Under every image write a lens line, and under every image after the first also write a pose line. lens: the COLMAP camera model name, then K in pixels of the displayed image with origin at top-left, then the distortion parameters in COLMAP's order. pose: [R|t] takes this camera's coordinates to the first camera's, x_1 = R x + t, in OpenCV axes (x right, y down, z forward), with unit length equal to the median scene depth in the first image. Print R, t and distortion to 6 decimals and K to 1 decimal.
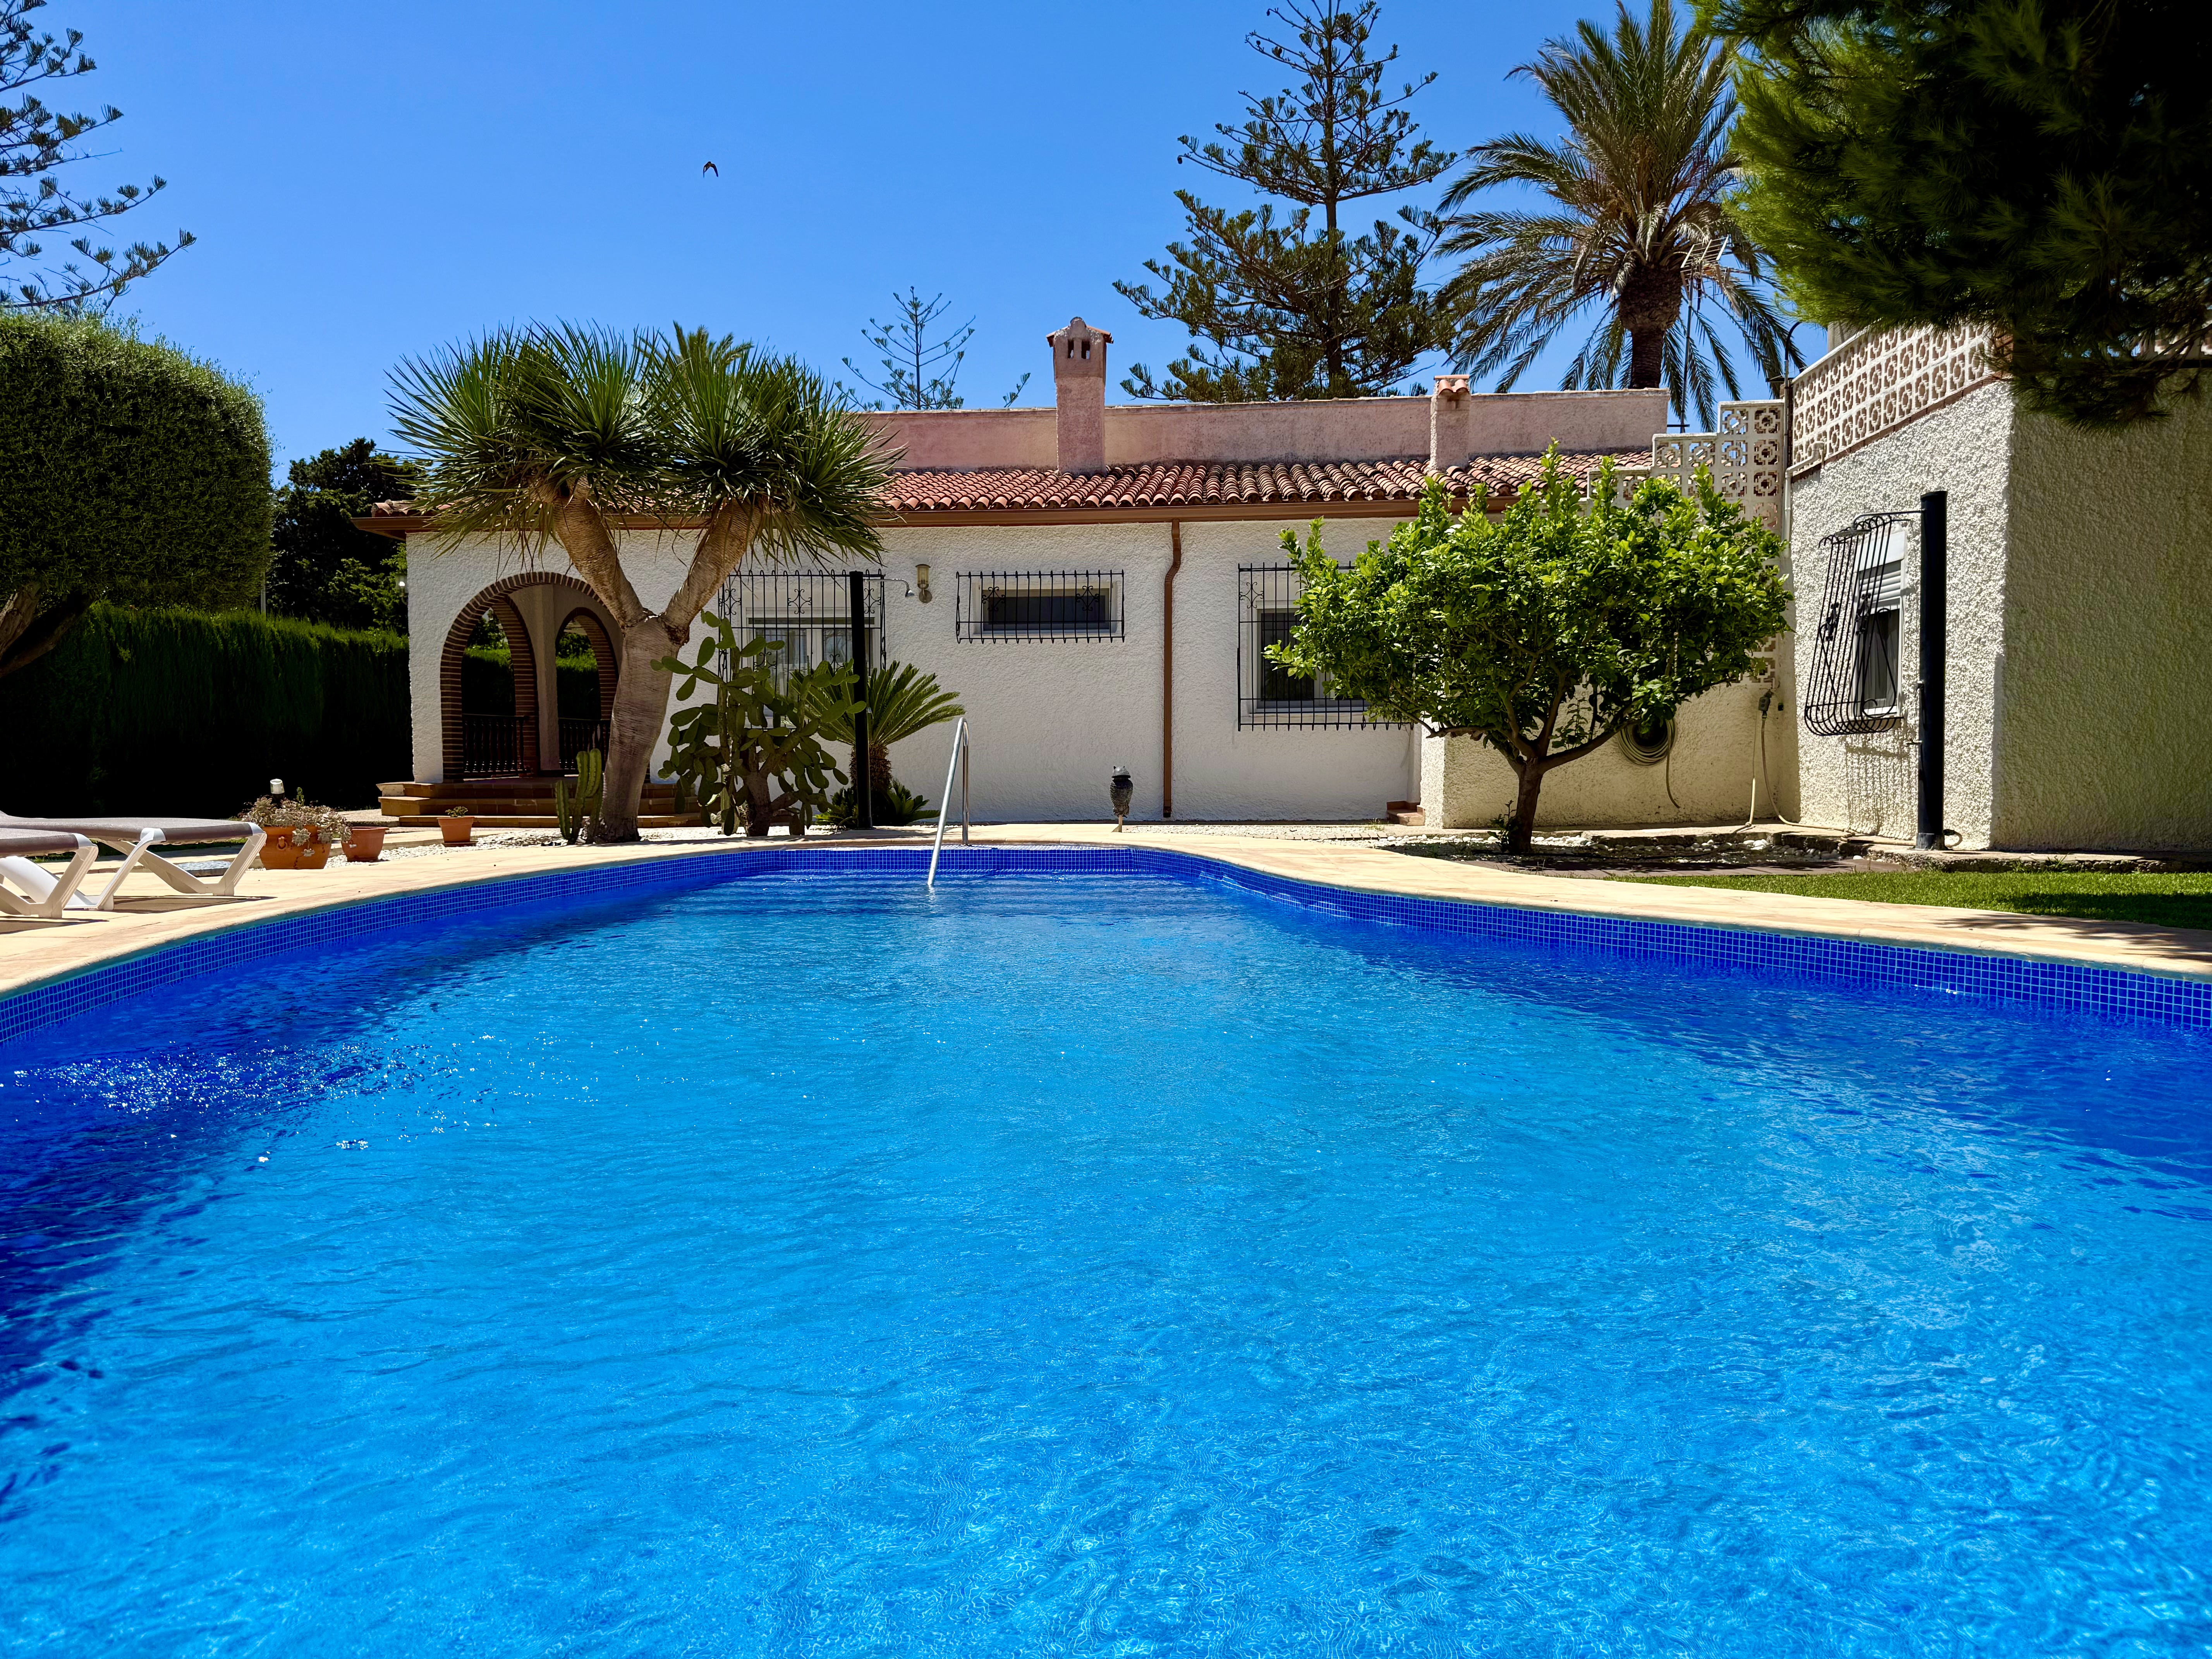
lens RADIAL K [[1572.9, 0, 1091.5], [0, 1572.9, 848.9], [0, 0, 1]] dist [0.050071, -0.059499]
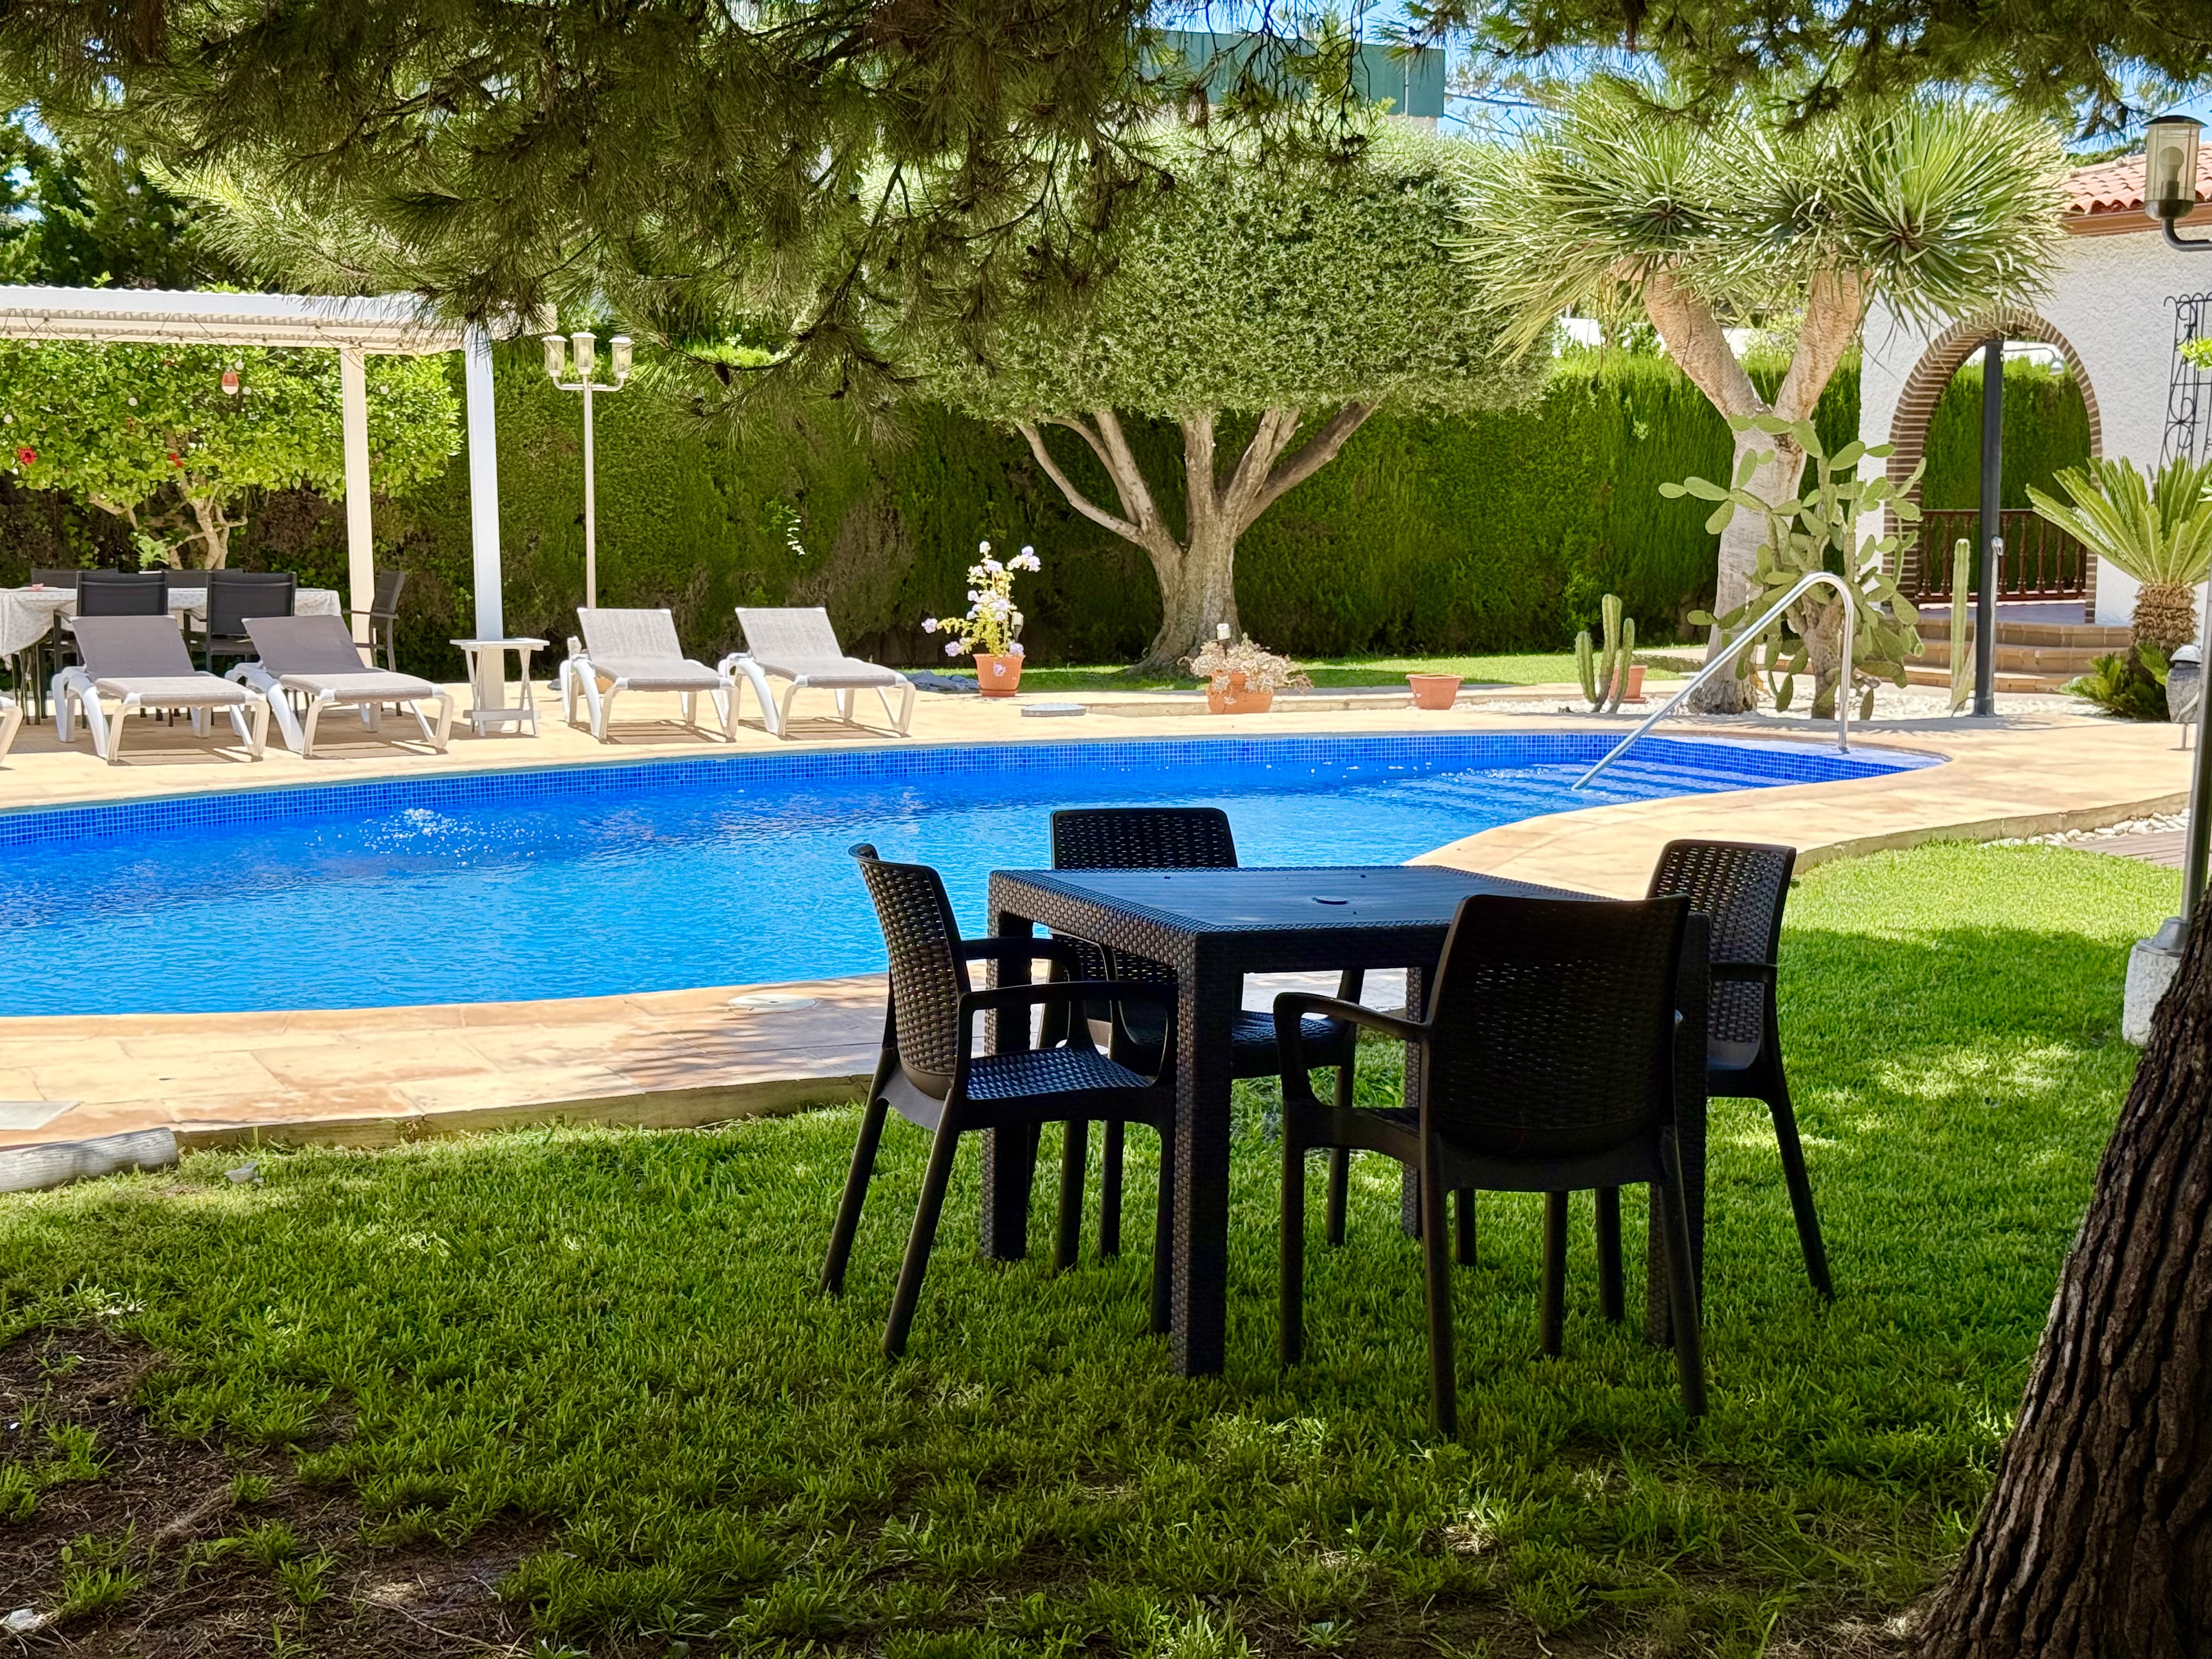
lens RADIAL K [[3082.7, 0, 1077.7], [0, 3082.7, 870.5], [0, 0, 1]] dist [0.145633, 0.000000]
pose [[0.506697, 0.113849, -0.854574, 0.656125], [-0.057929, 0.993498, 0.098010, -0.044460], [0.860176, -0.000157, 0.509998, -0.033199]]
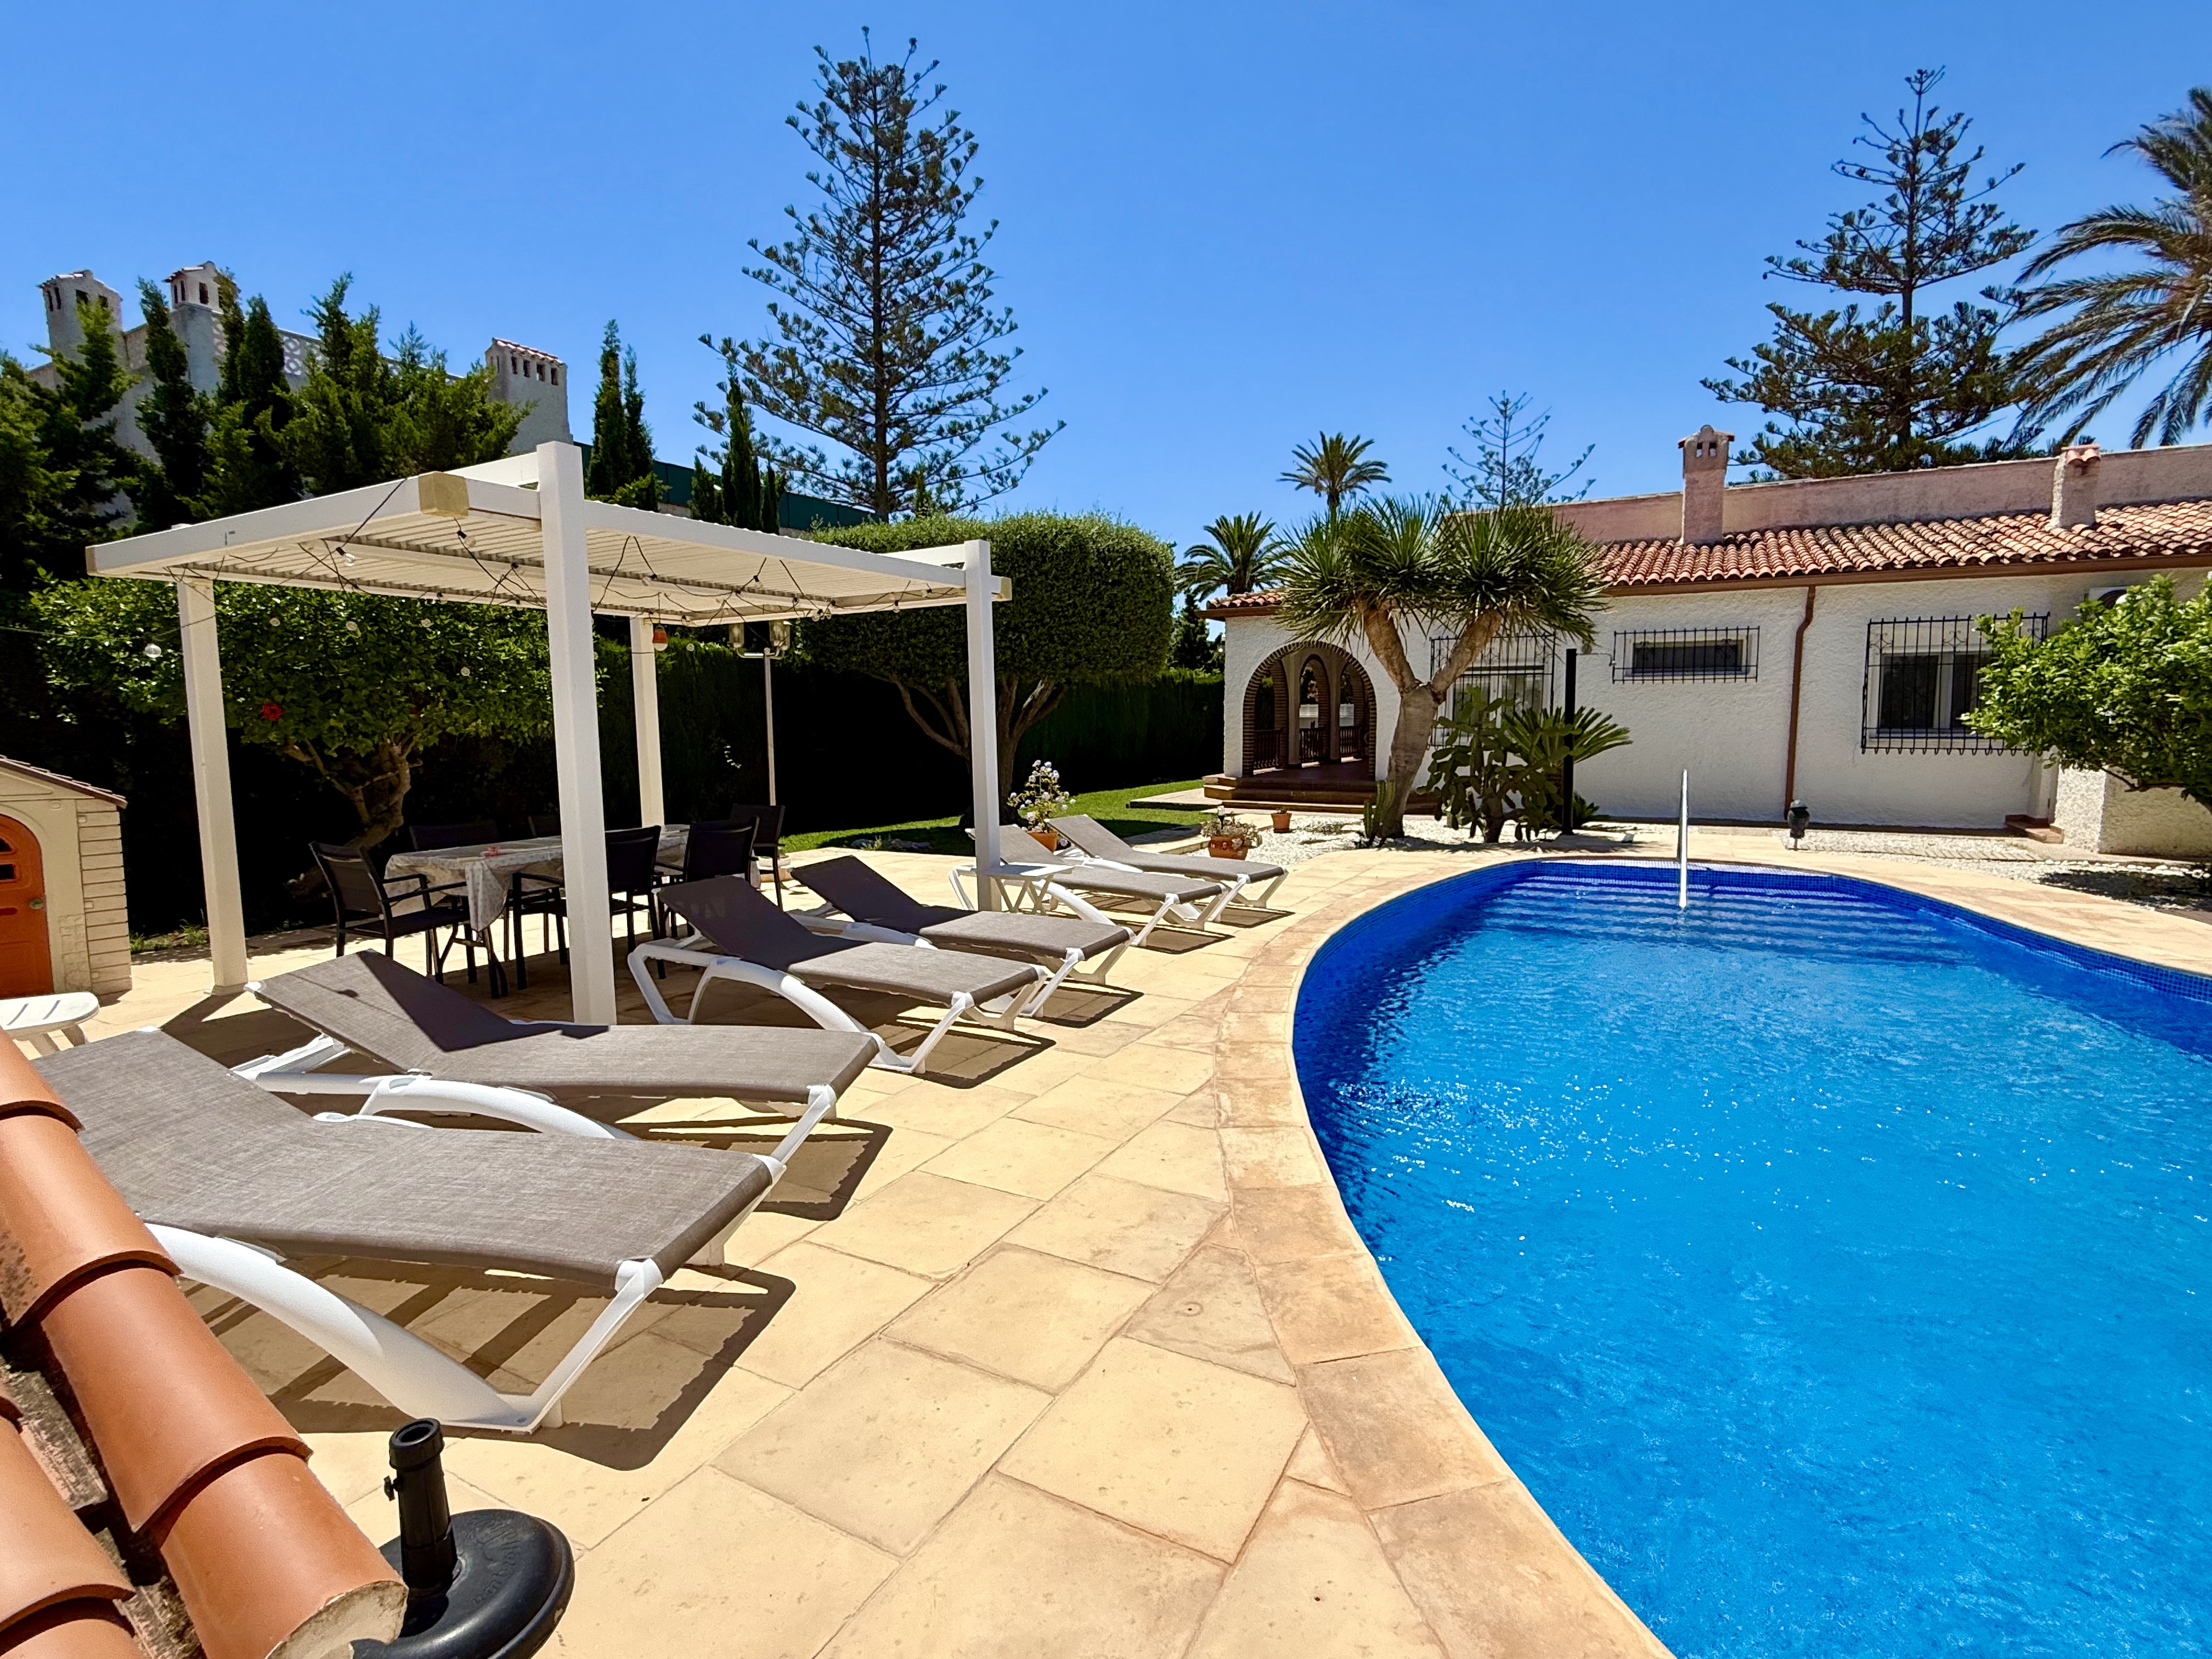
lens RADIAL K [[1074.7, 0, 1100.4], [0, 1074.7, 831.1], [0, 0, 1]] dist [-0.003003, 0.001893]
pose [[0.912559, 0.044575, -0.406509, -0.106835], [-0.024375, 0.998203, 0.054739, -0.045084], [0.408218, -0.040044, 0.912006, -0.030967]]
